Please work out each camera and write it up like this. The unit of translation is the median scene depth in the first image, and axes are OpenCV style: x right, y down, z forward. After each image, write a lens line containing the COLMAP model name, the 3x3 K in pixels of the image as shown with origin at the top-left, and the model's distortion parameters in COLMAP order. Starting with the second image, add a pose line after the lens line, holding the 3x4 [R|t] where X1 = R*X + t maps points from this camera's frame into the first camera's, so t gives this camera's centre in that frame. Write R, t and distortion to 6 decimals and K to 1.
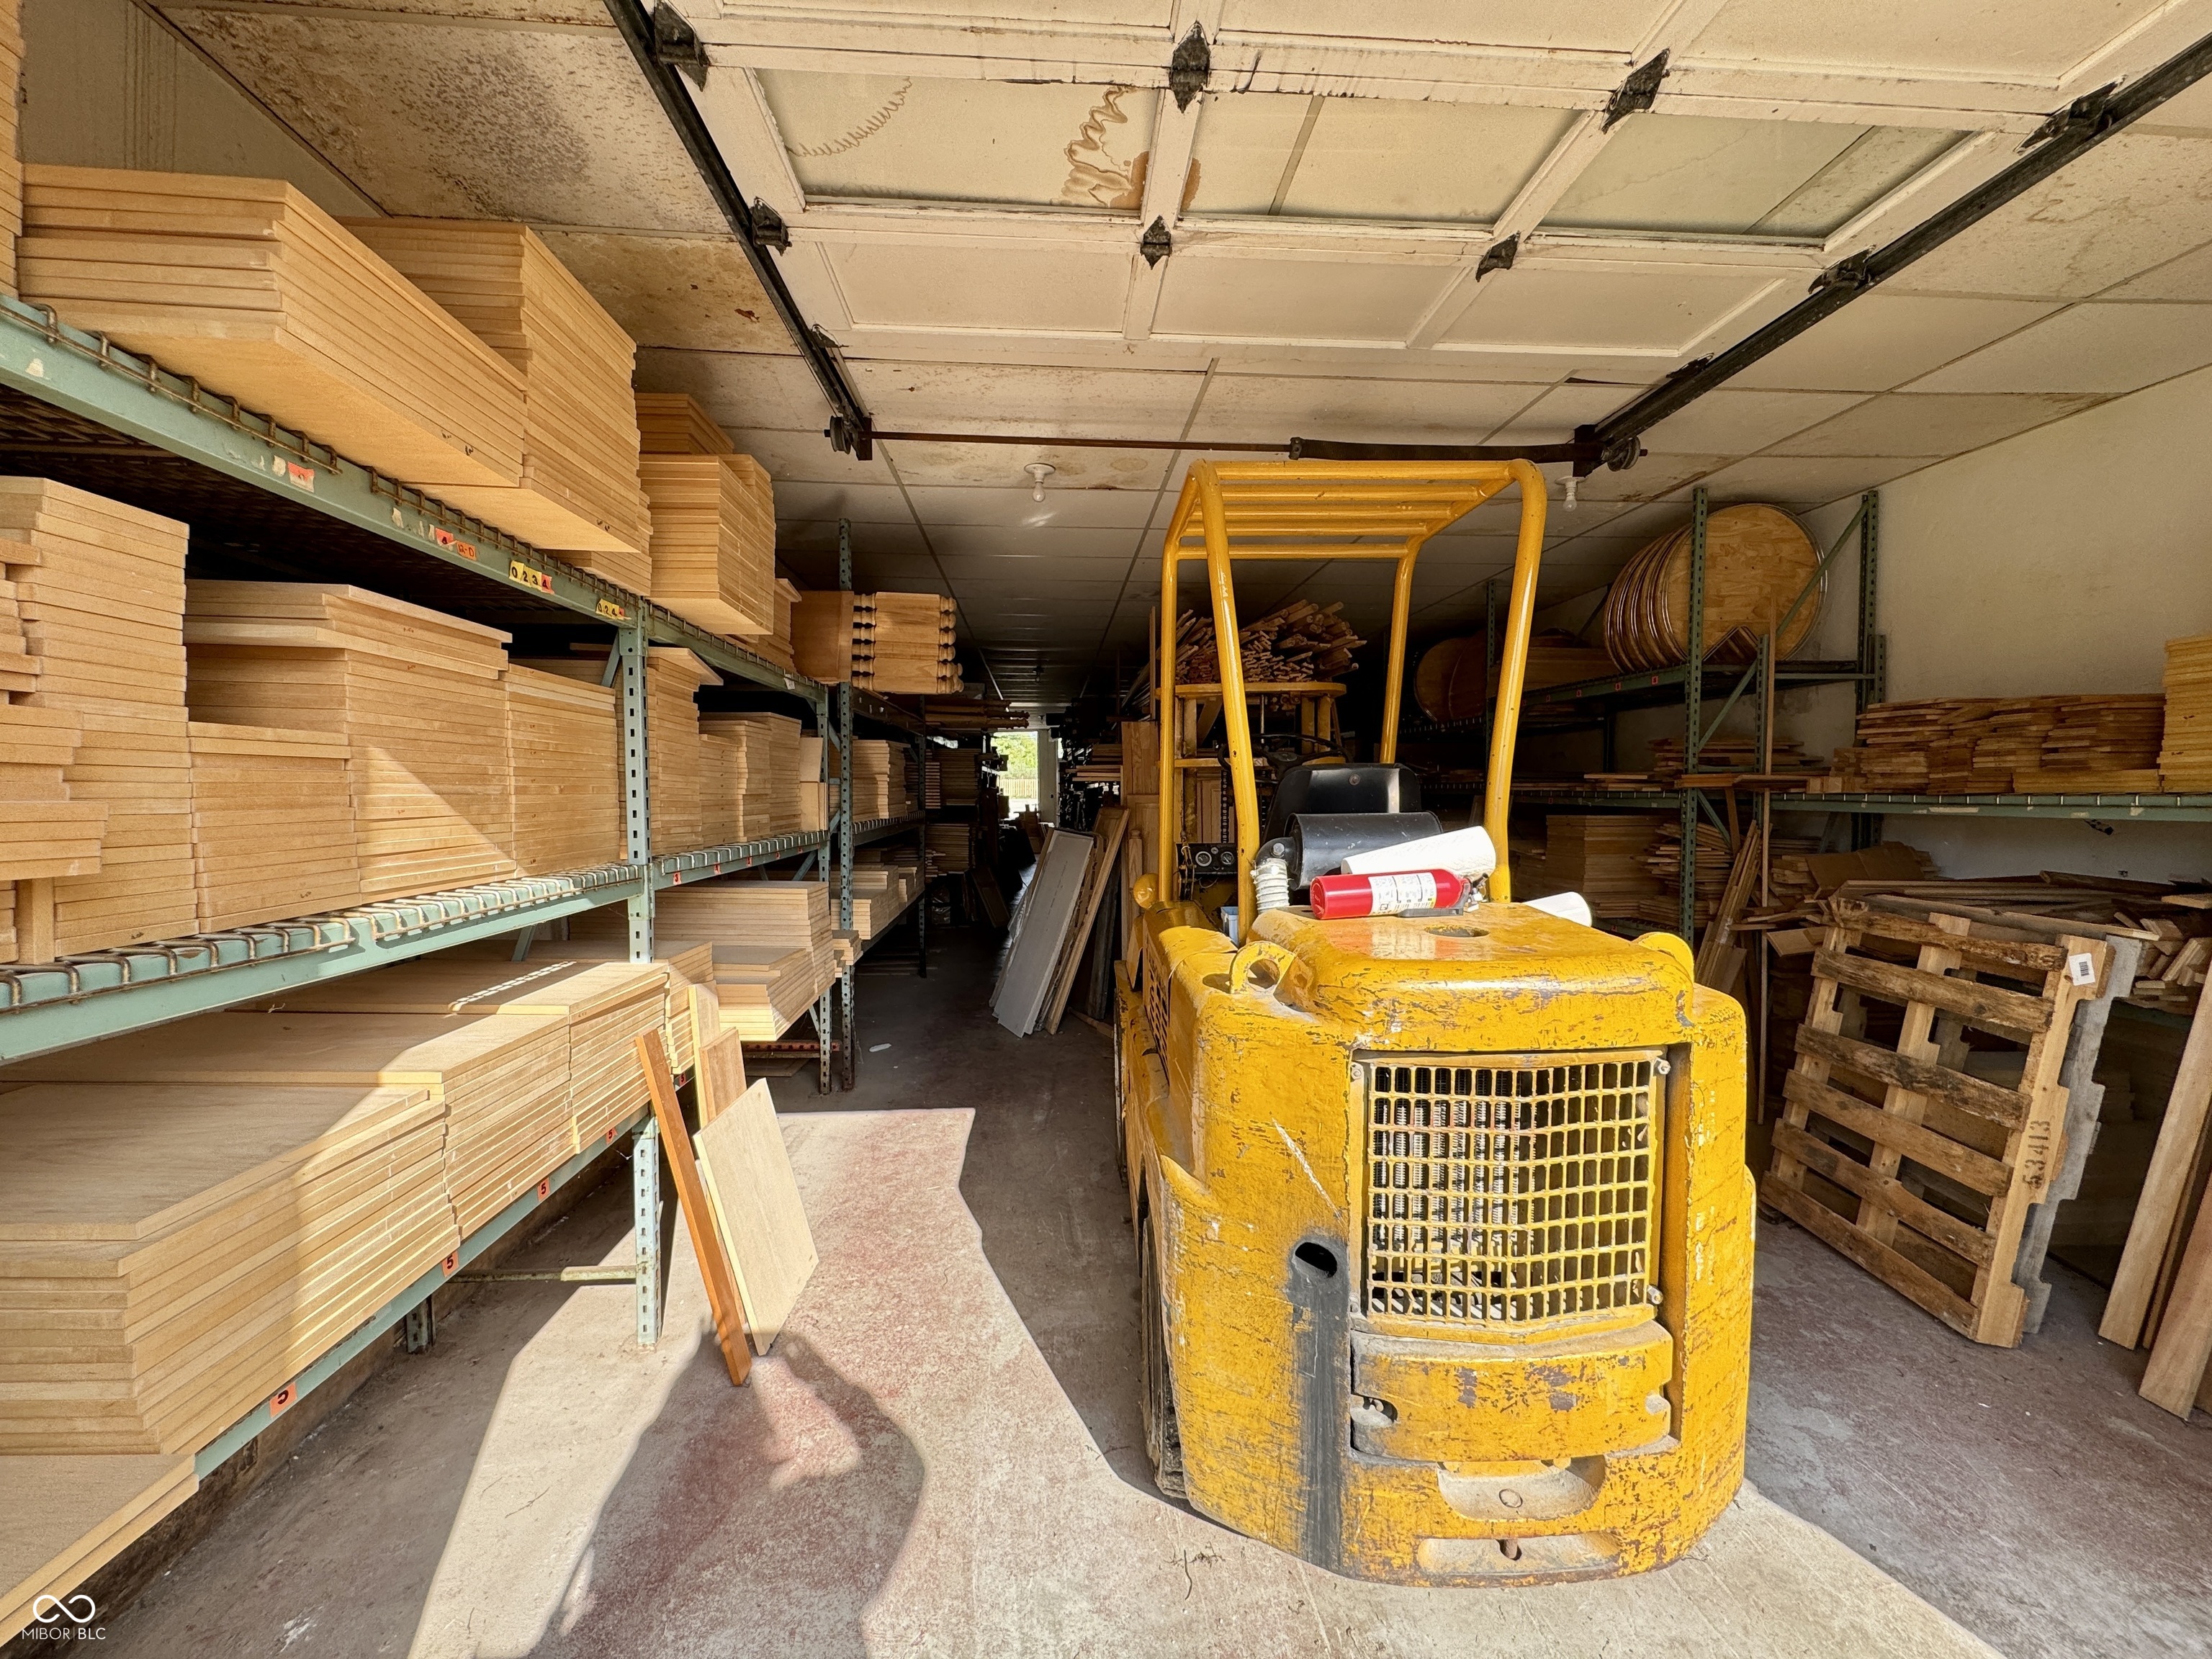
lens RADIAL K [[892.0, 0, 1106.0], [0, 892.0, 829.5], [0, 0, 1]] dist [-0.000750, -0.000027]
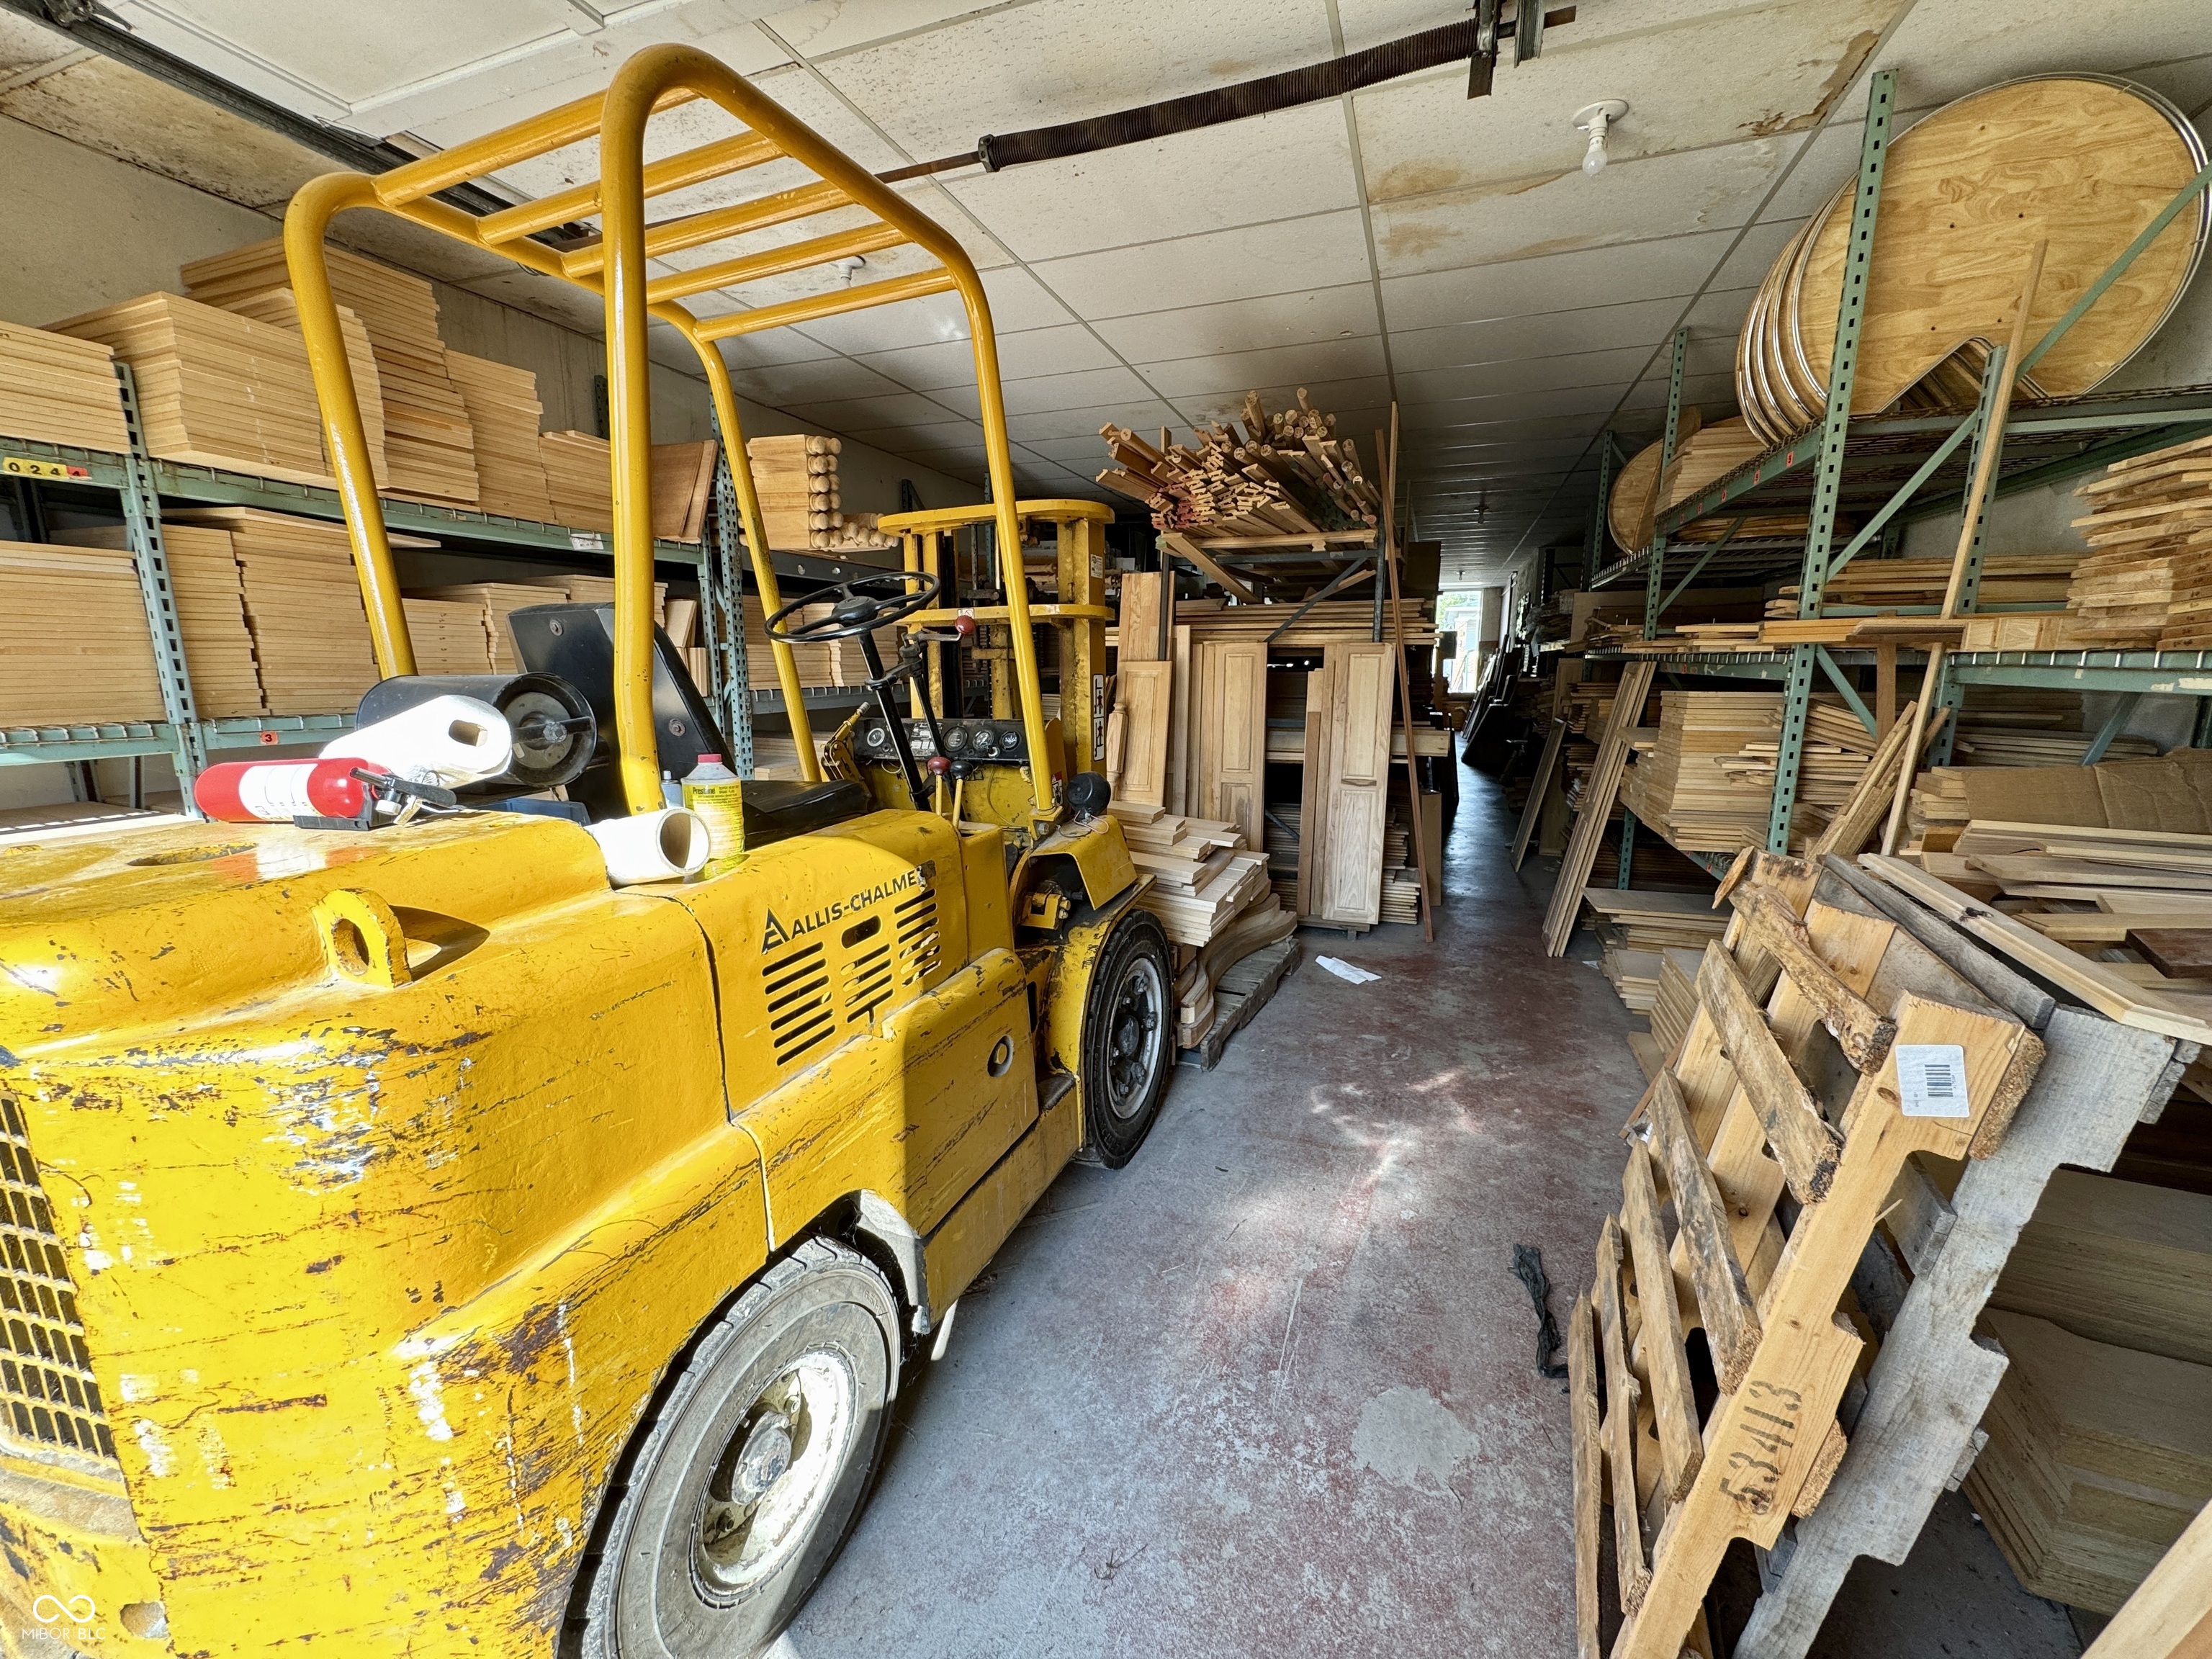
lens RADIAL K [[892.0, 0, 1106.0], [0, 892.0, 829.5], [0, 0, 1]] dist [-0.000750, -0.000027]
pose [[0.910218, 0.073994, -0.407465, 0.583041], [-0.015655, 0.989353, 0.144692, -0.004817], [0.413833, -0.125323, 0.901685, 0.318344]]
